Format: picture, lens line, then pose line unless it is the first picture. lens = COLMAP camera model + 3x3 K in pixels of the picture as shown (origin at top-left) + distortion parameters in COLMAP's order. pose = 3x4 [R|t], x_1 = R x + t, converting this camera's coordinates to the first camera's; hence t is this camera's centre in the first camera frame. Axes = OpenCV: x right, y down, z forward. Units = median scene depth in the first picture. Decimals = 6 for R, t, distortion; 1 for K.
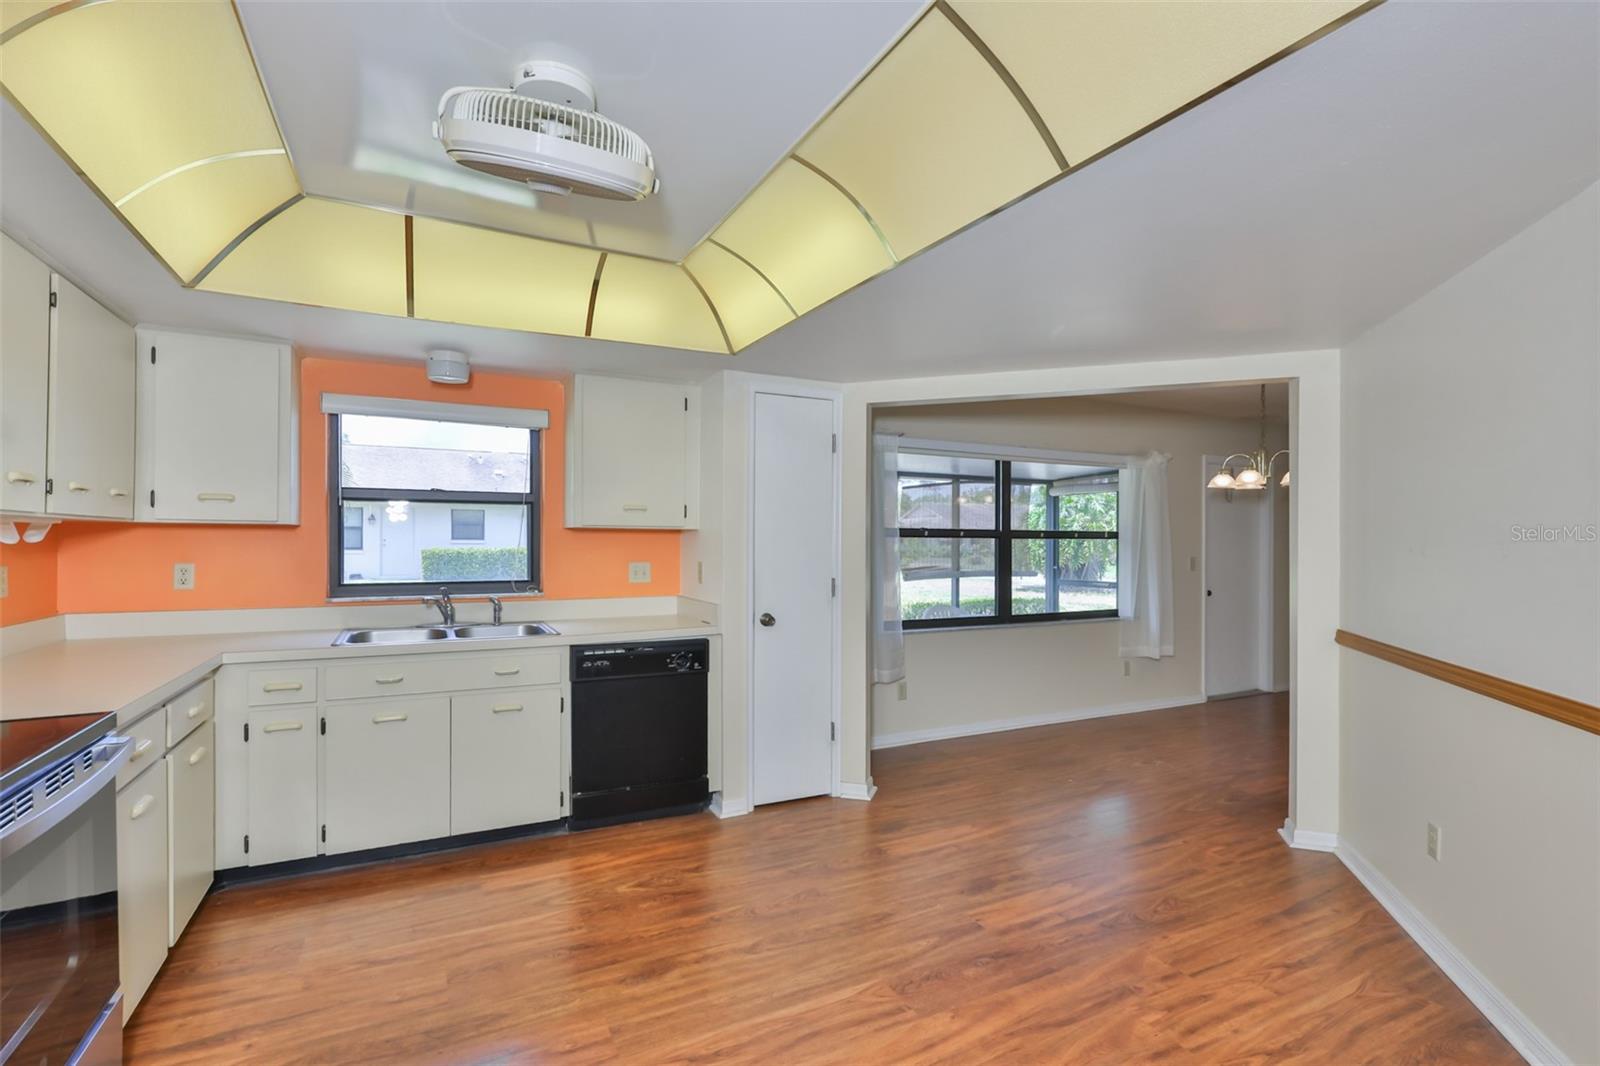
lens RADIAL K [[693.7, 0, 743.1], [0, 693.7, 547.9], [0, 0, 1]] dist [0.000146, 0.000438]
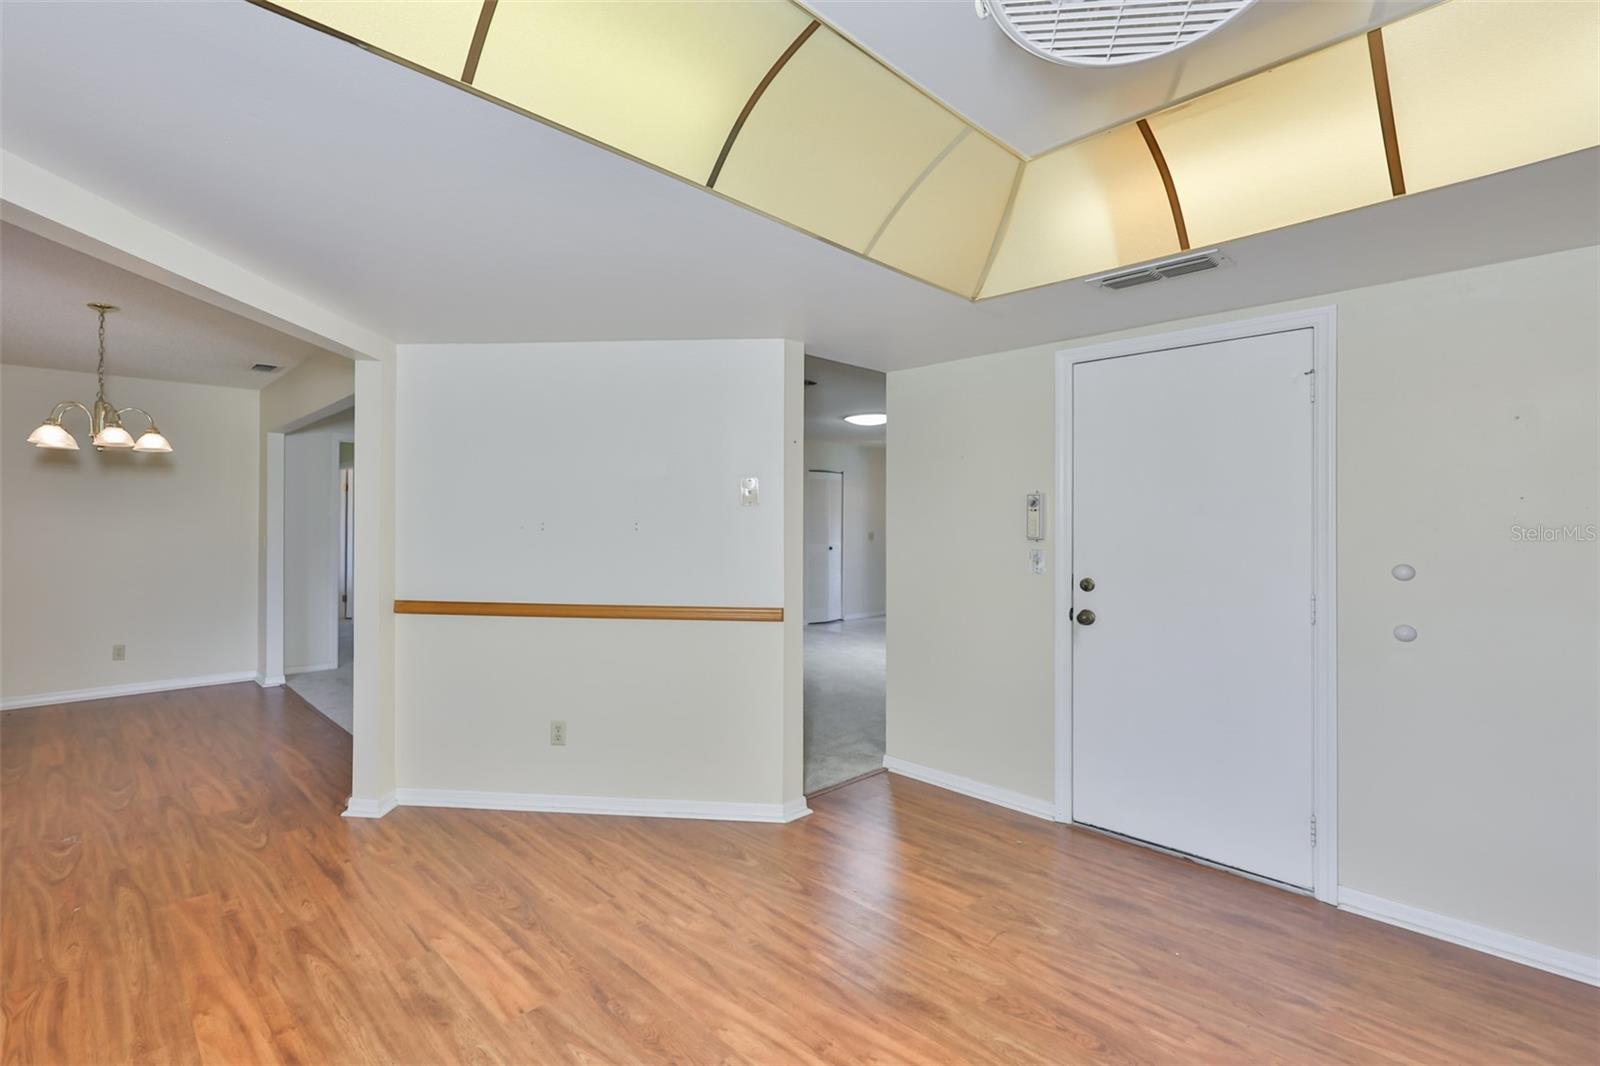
lens RADIAL K [[750.6, 0, 731.1], [0, 750.6, 508.6], [0, 0, 1]] dist [-0.009504, 0.000982]
pose [[-0.304382, 0.019999, 0.952340, -0.503386], [0.000945, 0.999785, -0.020693, -0.007562], [-0.952550, -0.005399, -0.304336, 0.964070]]
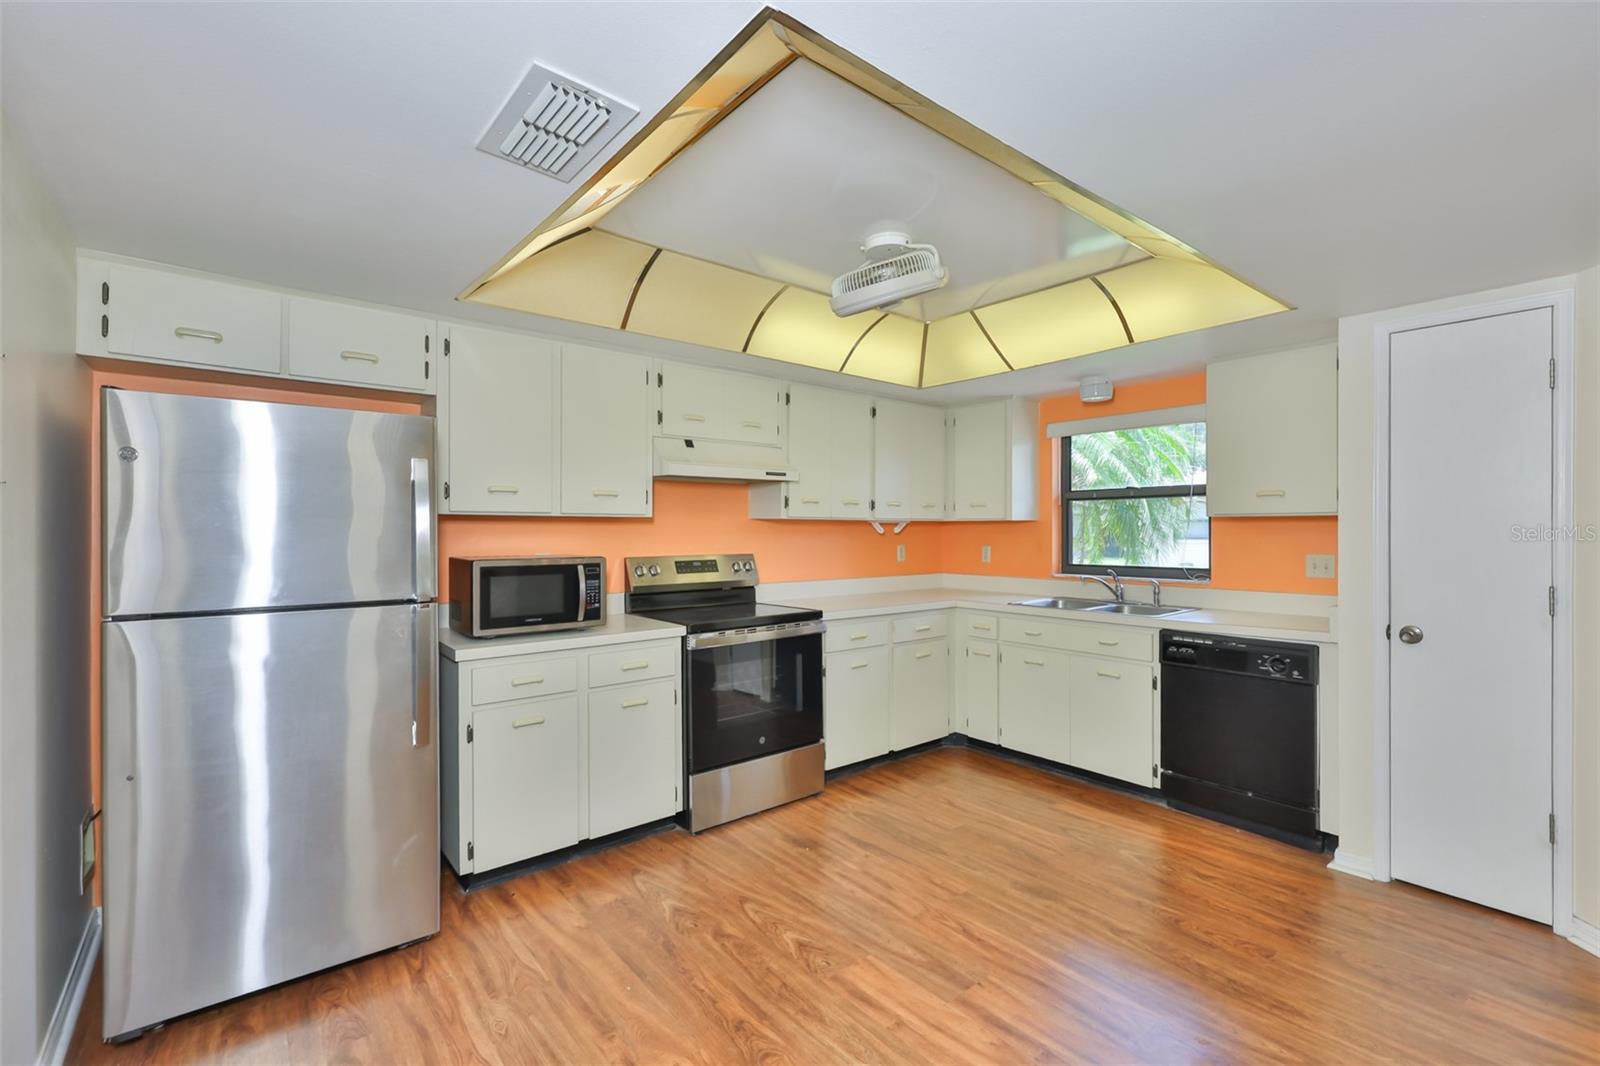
lens RADIAL K [[693.7, 0, 857.3], [0, 693.7, 535.0], [0, 0, 1]] dist [0.000146, 0.000438]
pose [[0.303417, -0.000066, -0.952858, 0.751736], [-0.003892, 0.999992, -0.001309, -0.000061], [0.952850, 0.004106, 0.303414, 0.280157]]
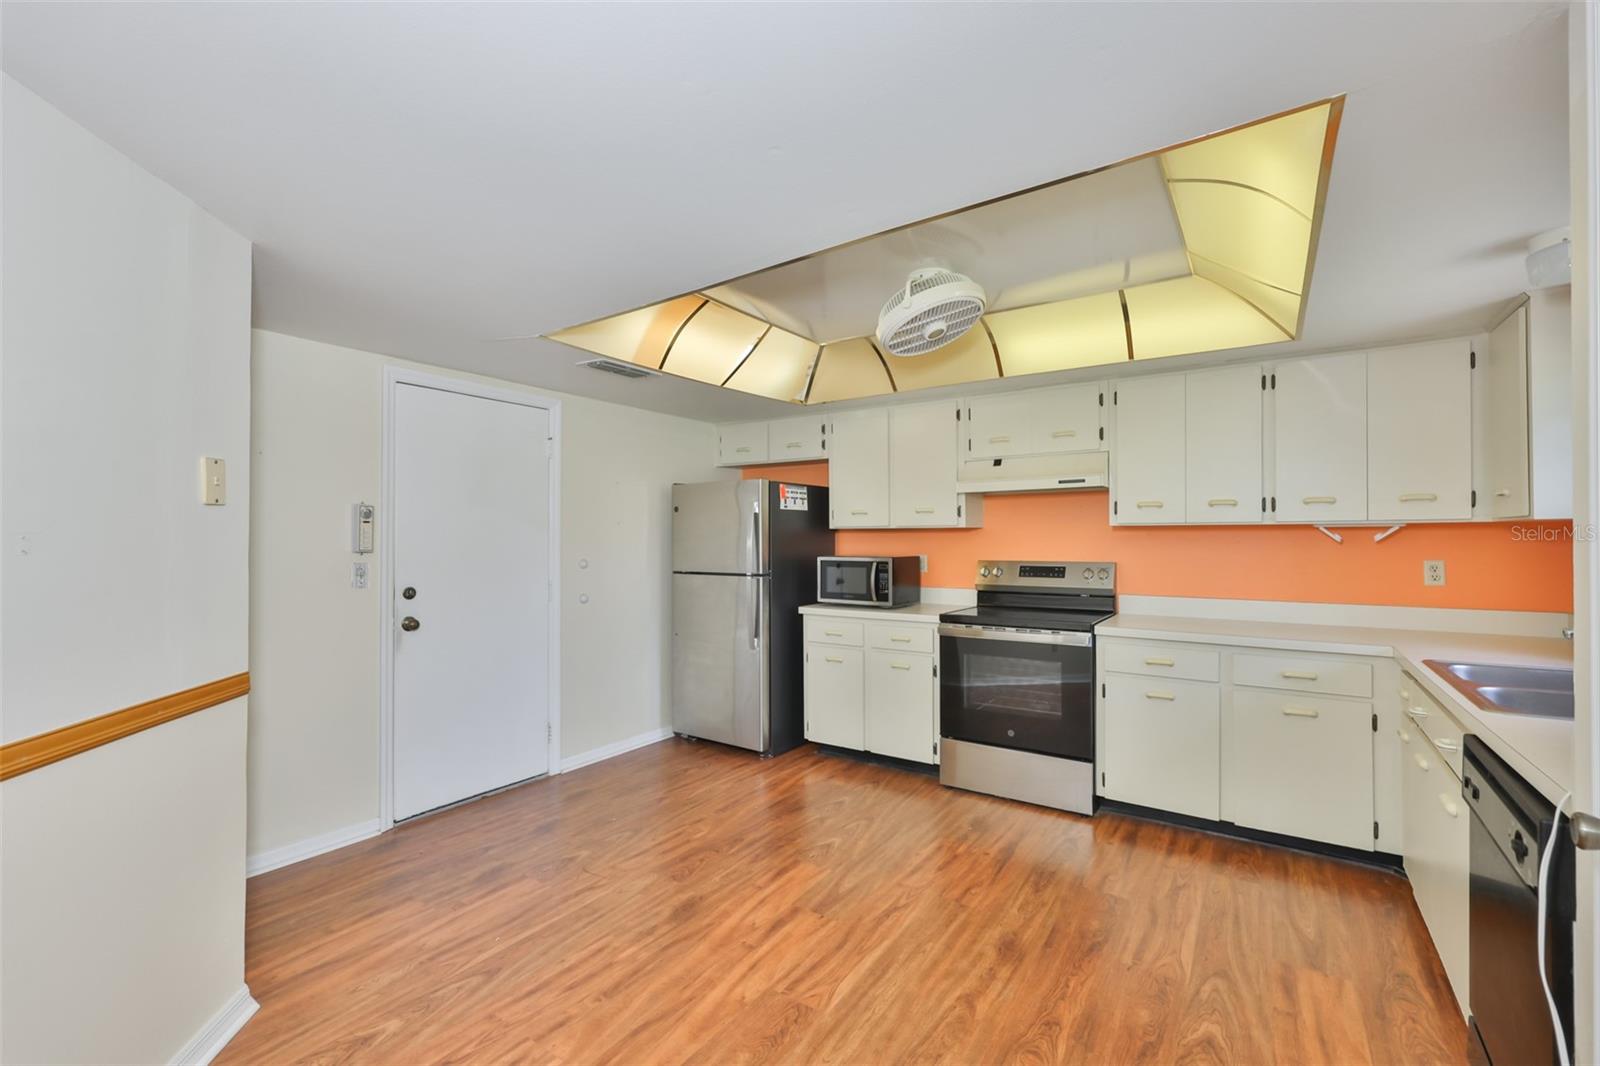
lens RADIAL K [[693.7, 0, 783.9], [0, 693.7, 533.9], [0, 0, 1]] dist [0.000146, 0.000438]
pose [[-0.848383, -0.006458, -0.529344, 0.595200], [-0.005594, 0.999979, -0.003234, -0.011348], [0.529354, 0.000217, -0.848401, 1.414264]]
